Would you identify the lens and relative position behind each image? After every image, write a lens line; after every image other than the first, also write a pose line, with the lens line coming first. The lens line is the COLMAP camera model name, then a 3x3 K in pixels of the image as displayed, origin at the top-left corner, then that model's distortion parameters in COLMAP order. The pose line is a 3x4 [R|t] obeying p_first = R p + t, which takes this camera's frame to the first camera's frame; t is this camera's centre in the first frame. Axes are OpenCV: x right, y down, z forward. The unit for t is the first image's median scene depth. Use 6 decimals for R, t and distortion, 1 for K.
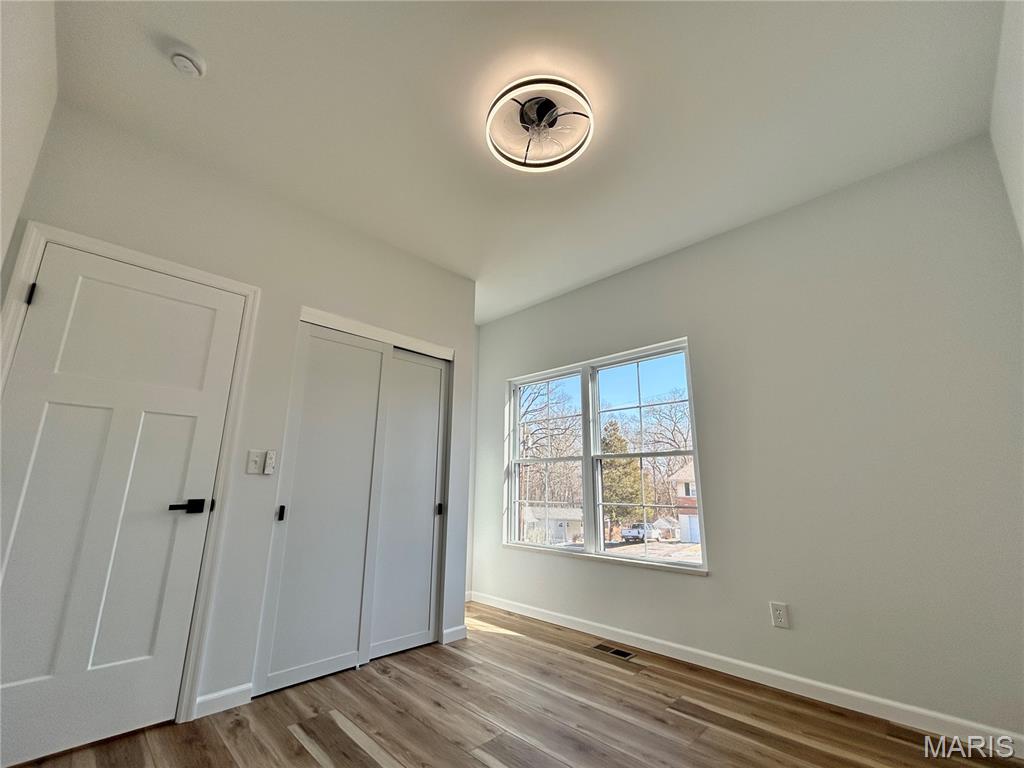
lens RADIAL K [[428.1, 0, 512.0], [0, 428.1, 384.0], [0, 0, 1]] dist [0.000914, -0.000160]
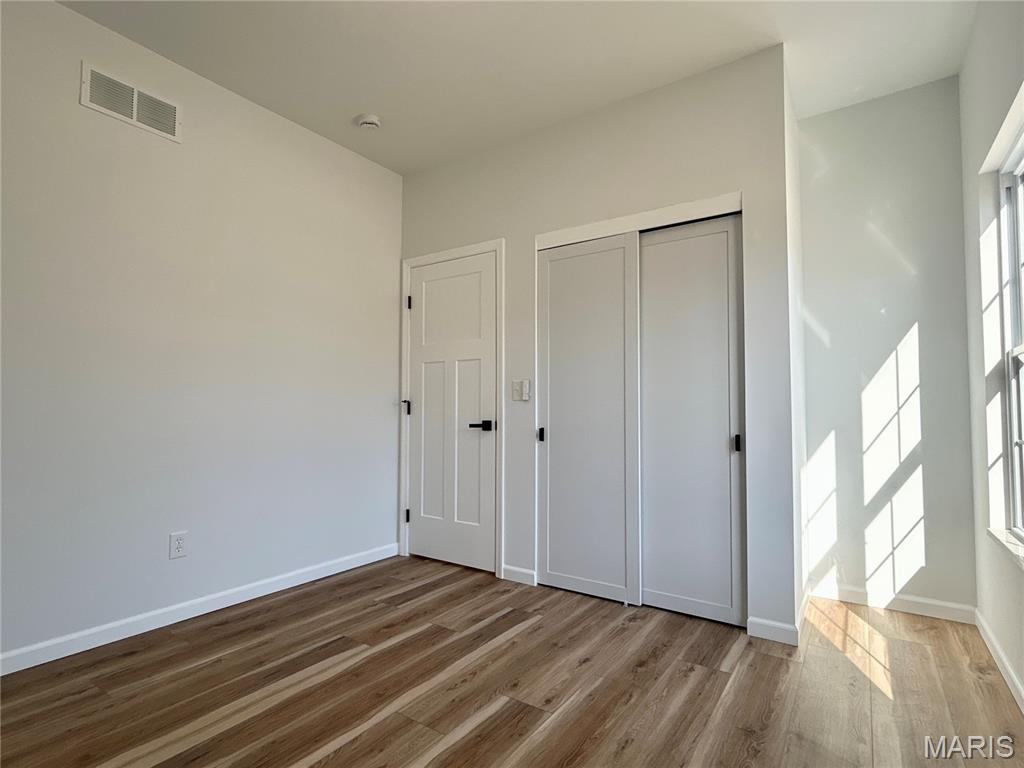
lens RADIAL K [[519.3, 0, 512.0], [0, 519.3, 384.0], [0, 0, 1]] dist [-0.004730, -0.001311]
pose [[0.168758, -0.058049, -0.983947, 0.778558], [0.229302, 0.973187, -0.018086, 0.188716], [0.958614, -0.222569, 0.177544, 0.744920]]
